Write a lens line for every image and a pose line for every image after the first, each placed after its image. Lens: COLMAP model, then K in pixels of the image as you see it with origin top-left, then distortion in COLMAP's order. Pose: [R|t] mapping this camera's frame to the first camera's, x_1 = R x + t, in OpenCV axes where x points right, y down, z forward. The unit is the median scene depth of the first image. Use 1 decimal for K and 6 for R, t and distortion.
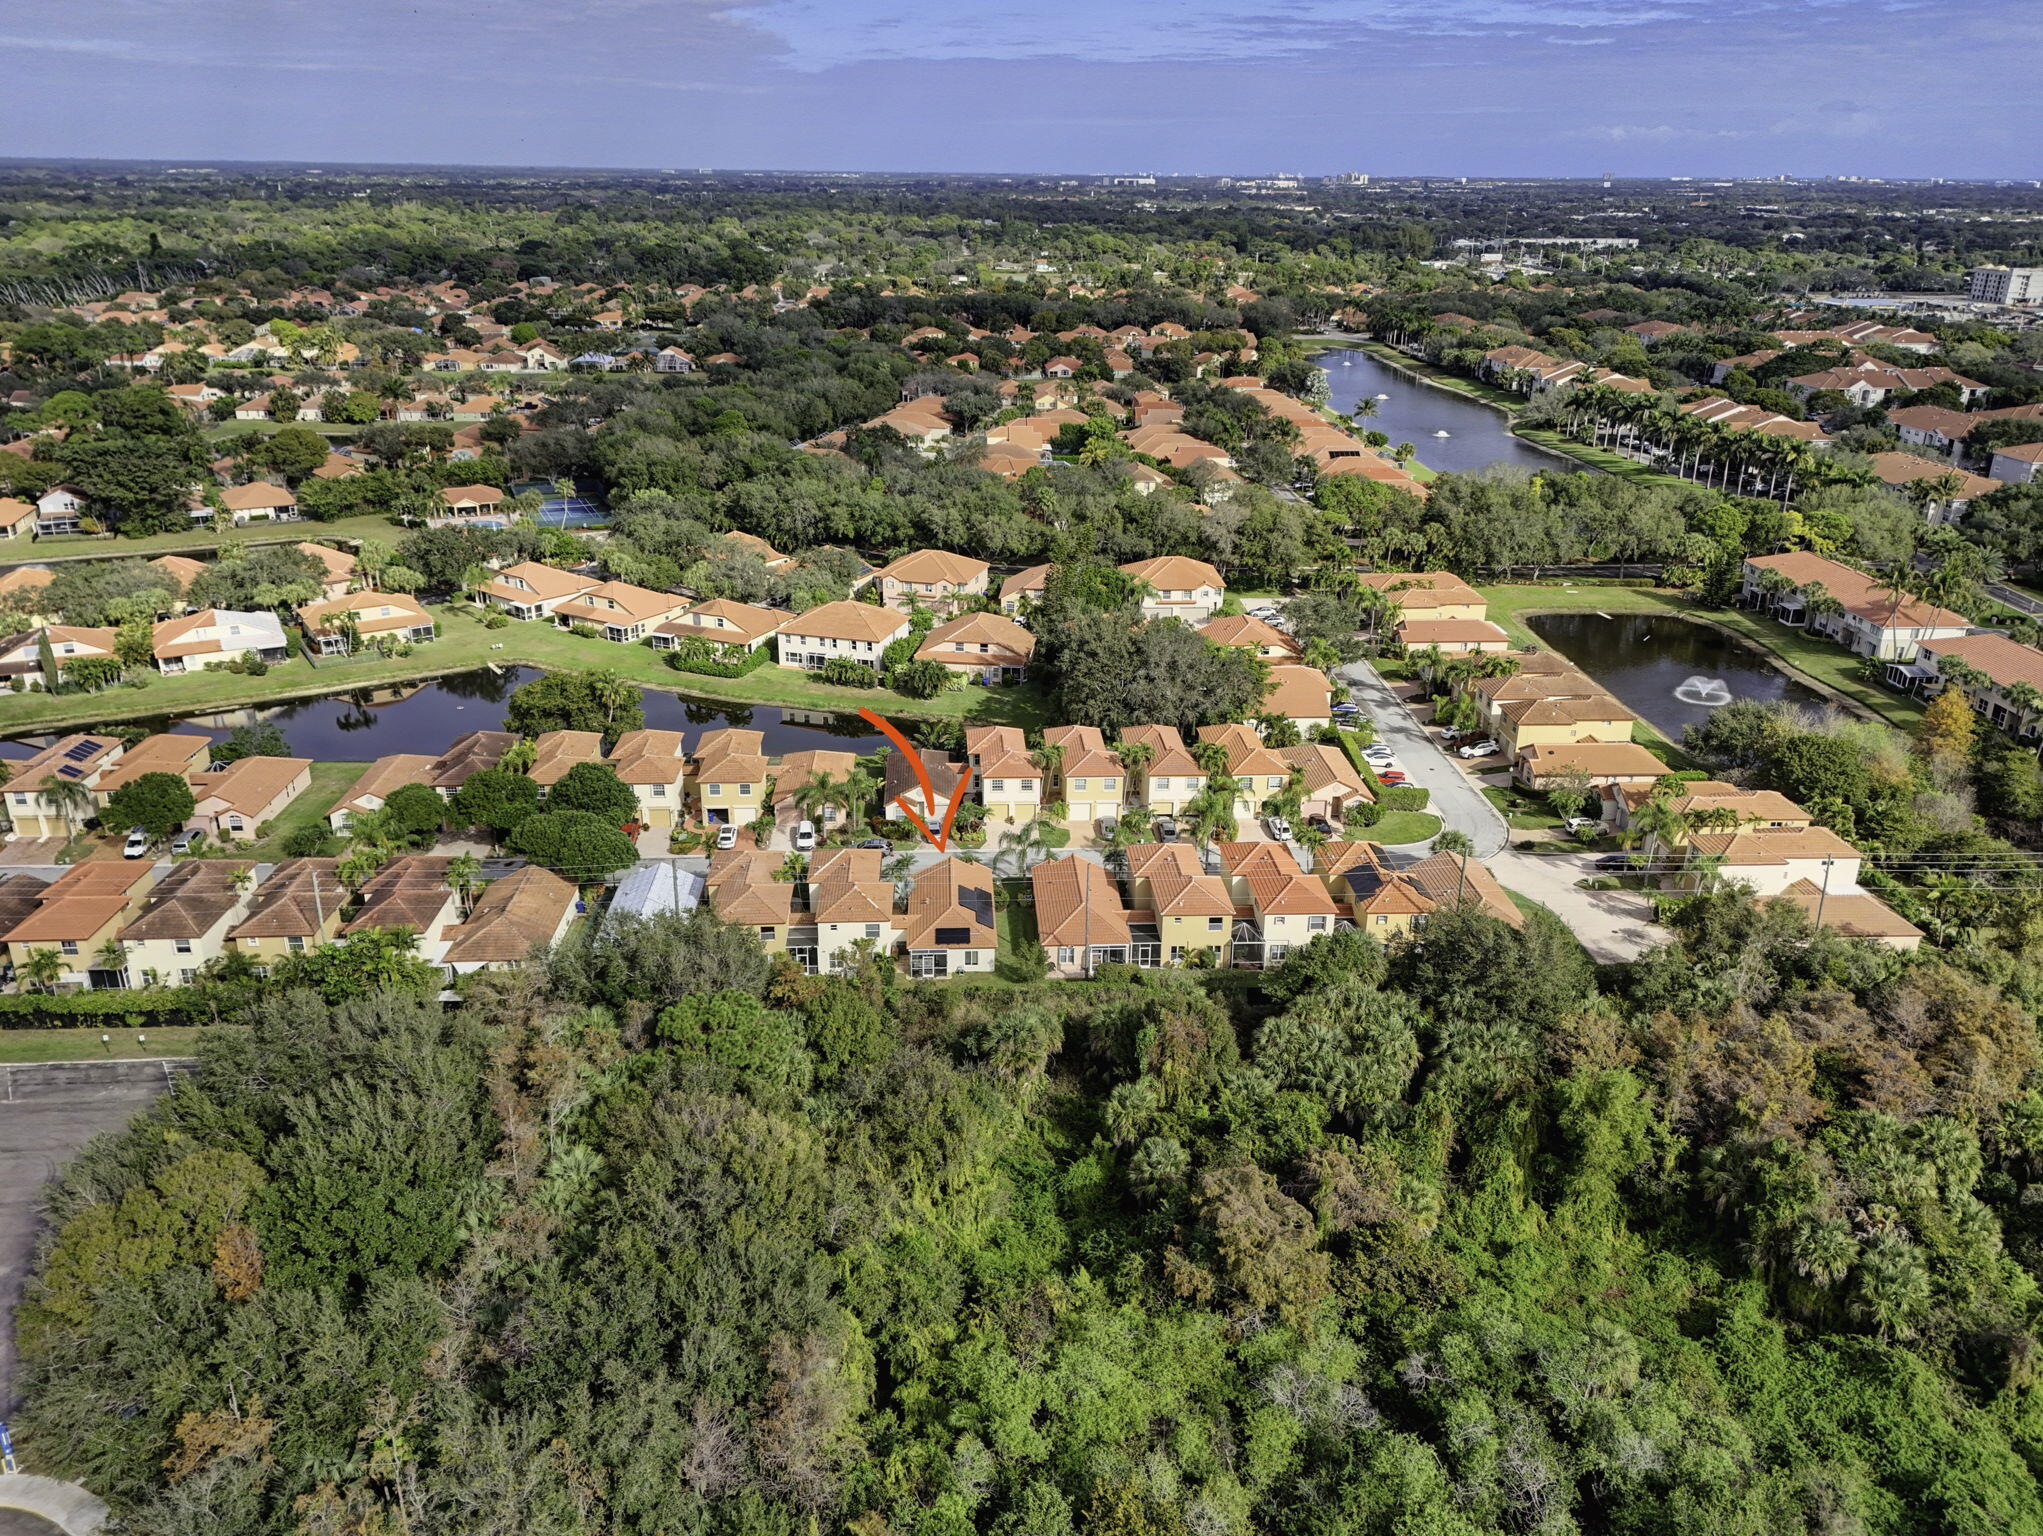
lens RADIAL K [[1504.6, 0, 1021.5], [0, 1504.6, 768.0], [0, 0, 1]] dist [0.021710, -0.004210]
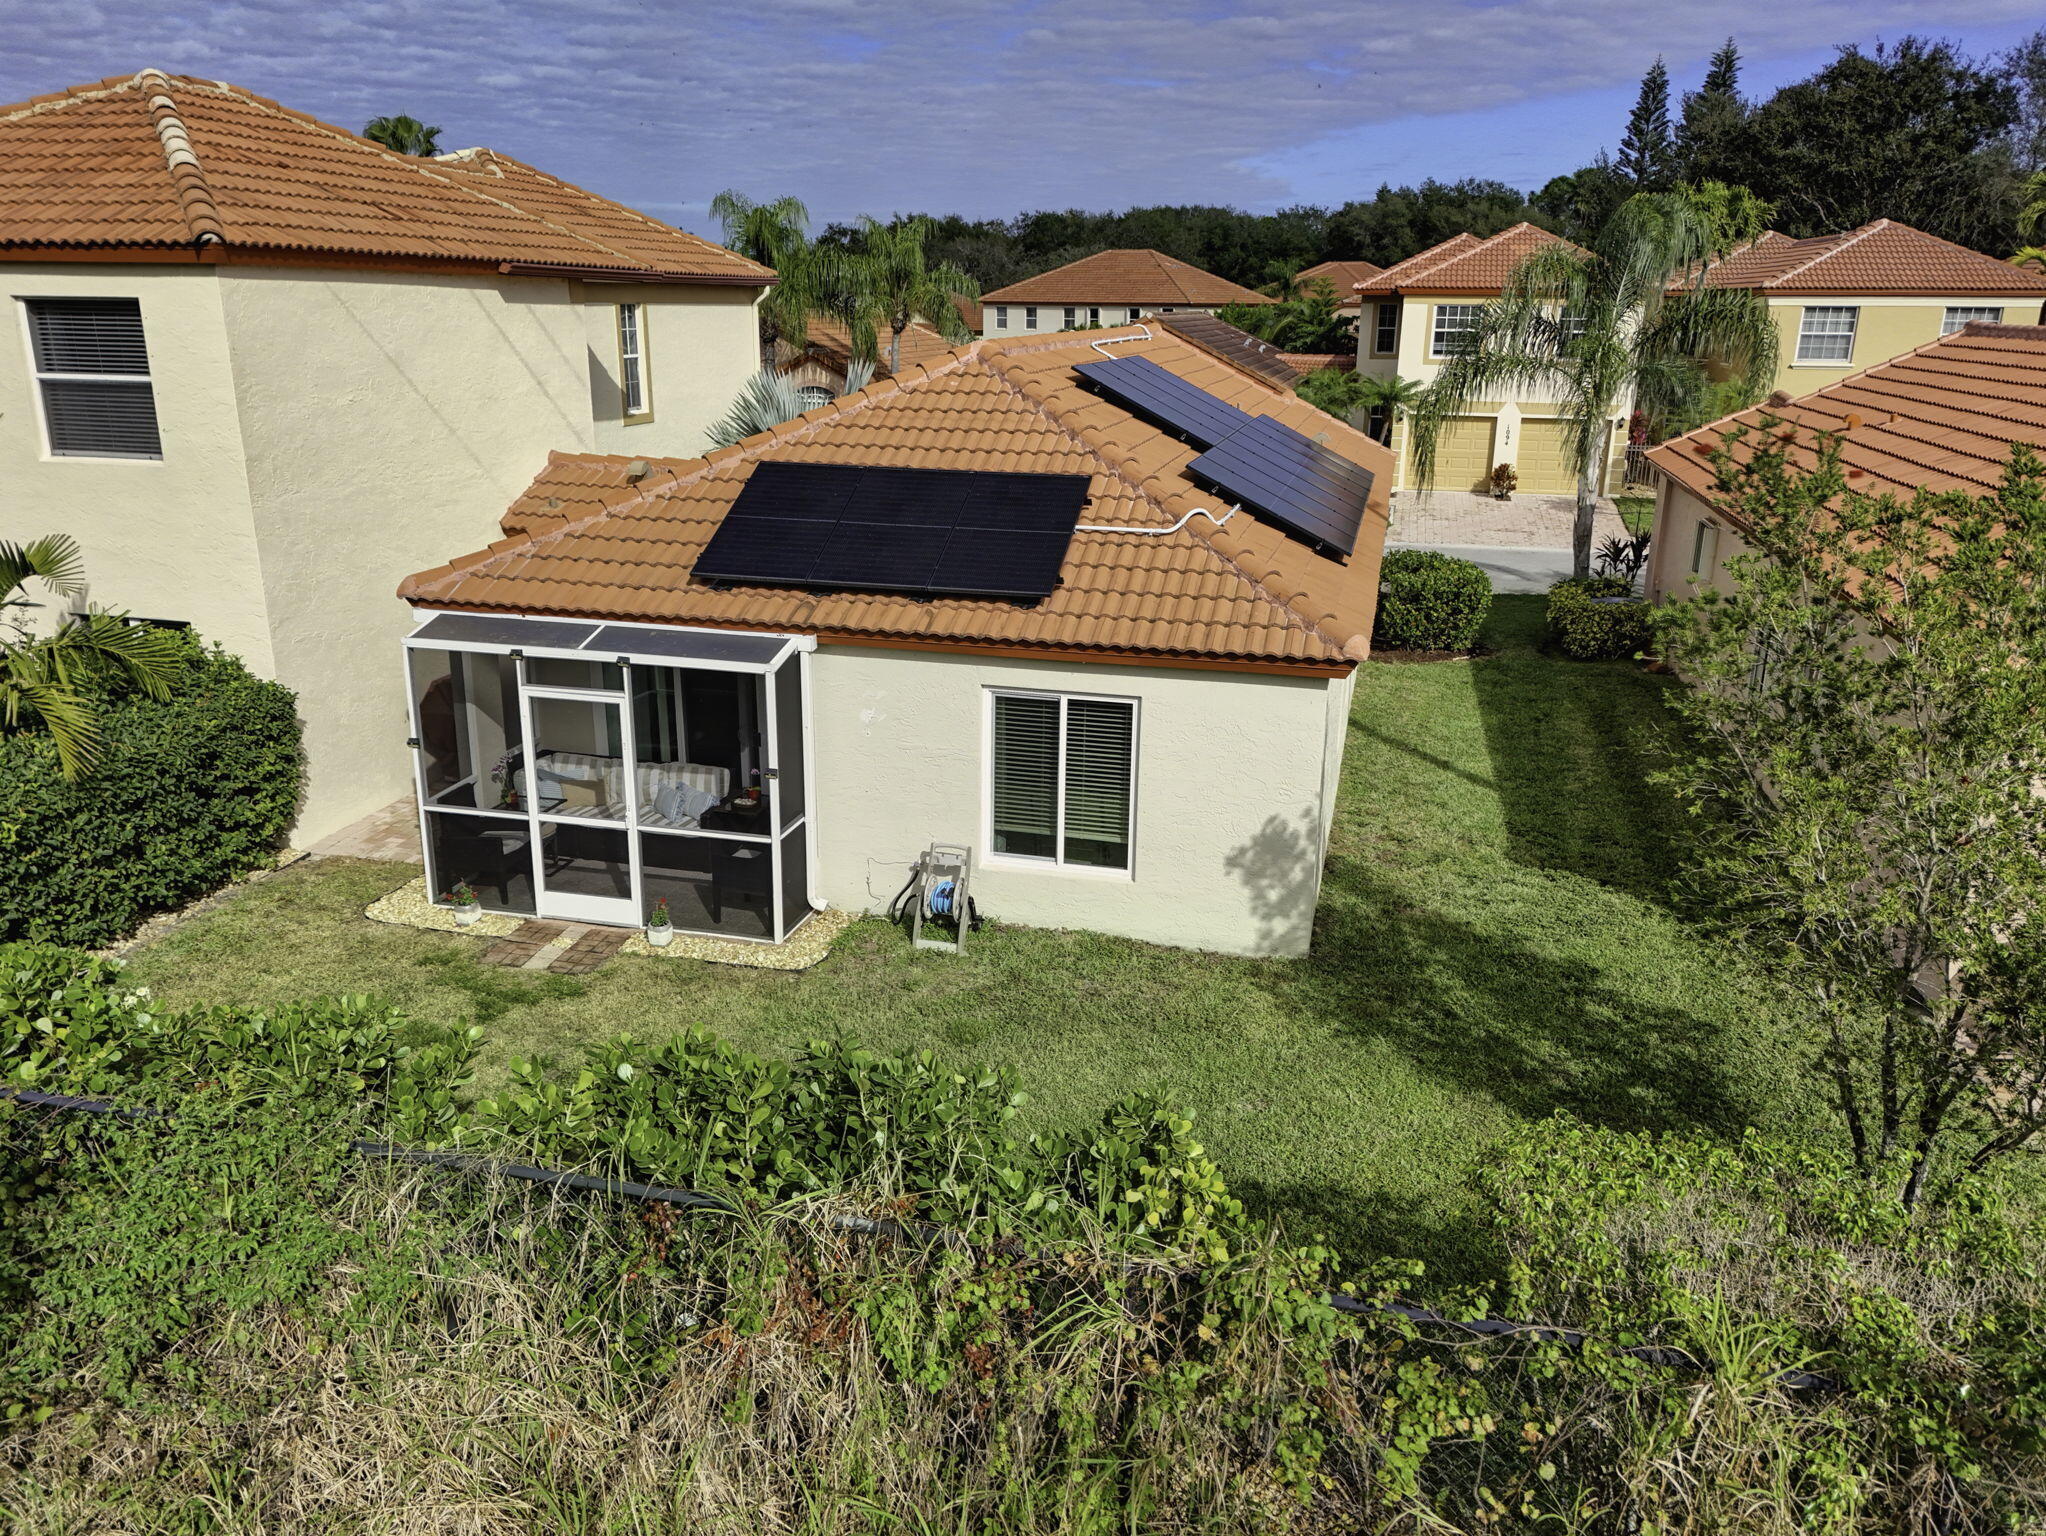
lens RADIAL K [[1506.8, 0, 1023.0], [0, 1506.8, 768.0], [0, 0, 1]] dist [0.021710, -0.004210]
pose [[0.956821, 0.090452, -0.276245, -0.010985], [-0.111990, 0.991699, -0.063178, 0.131502], [0.268237, 0.091387, 0.959008, 0.912109]]
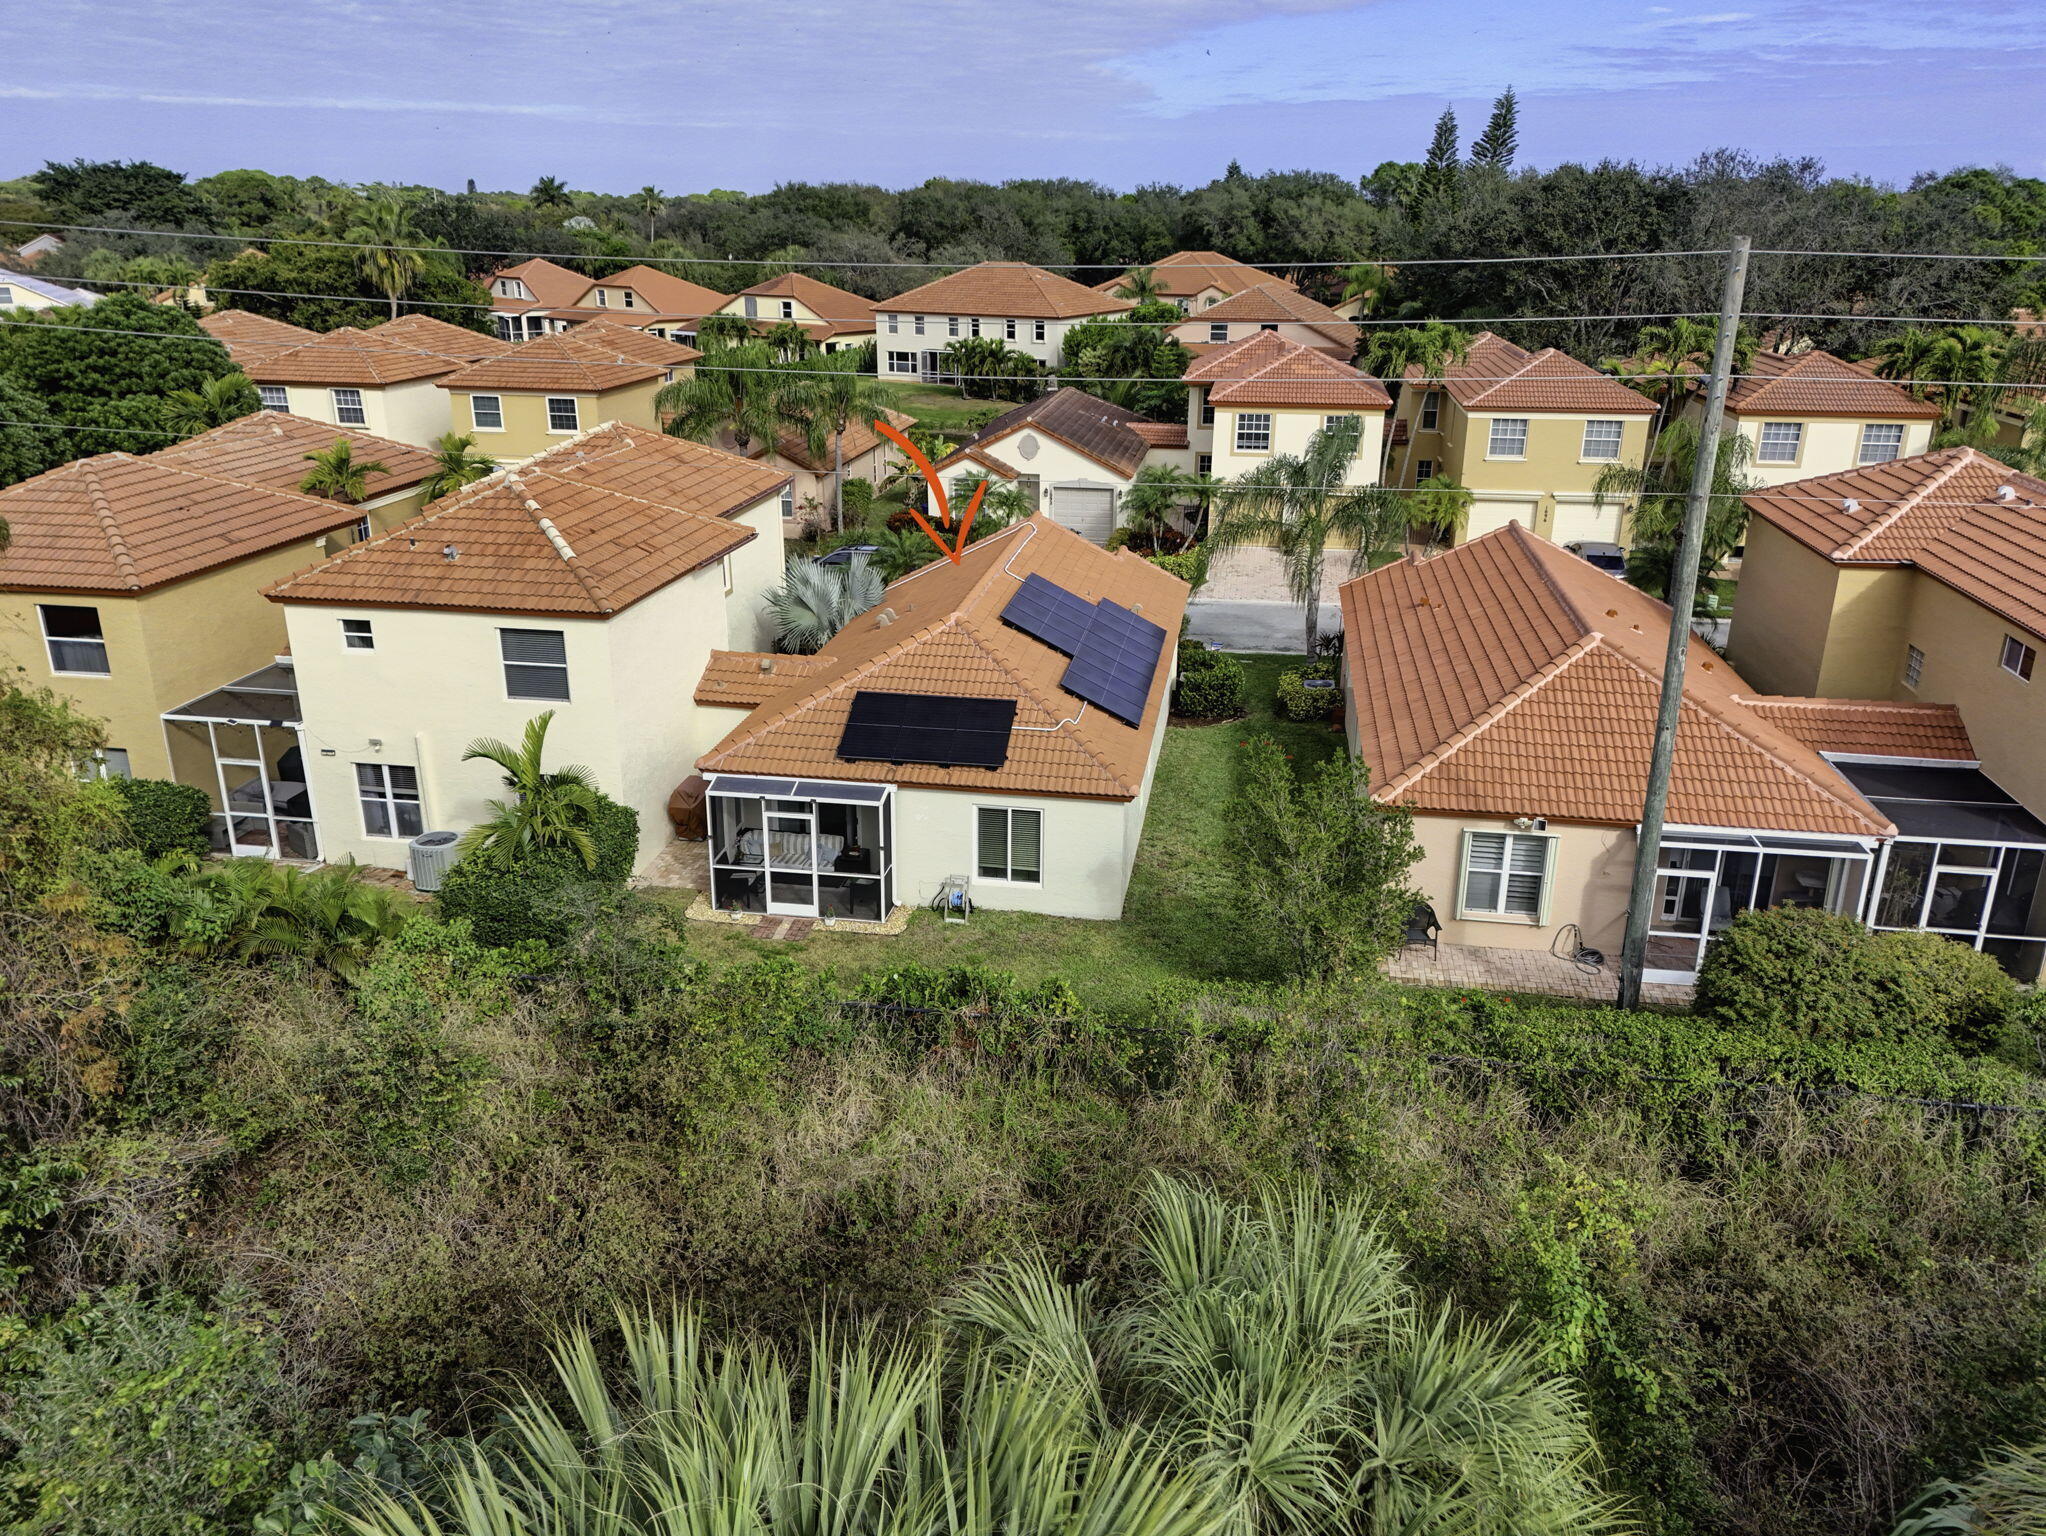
lens RADIAL K [[1506.8, 0, 1023.0], [0, 1506.8, 768.0], [0, 0, 1]] dist [0.021710, -0.004210]
pose [[0.977682, 0.070801, -0.197800, 0.007024], [-0.075482, 0.997015, -0.016215, 0.119340], [0.196061, 0.030784, 0.980108, 0.803502]]
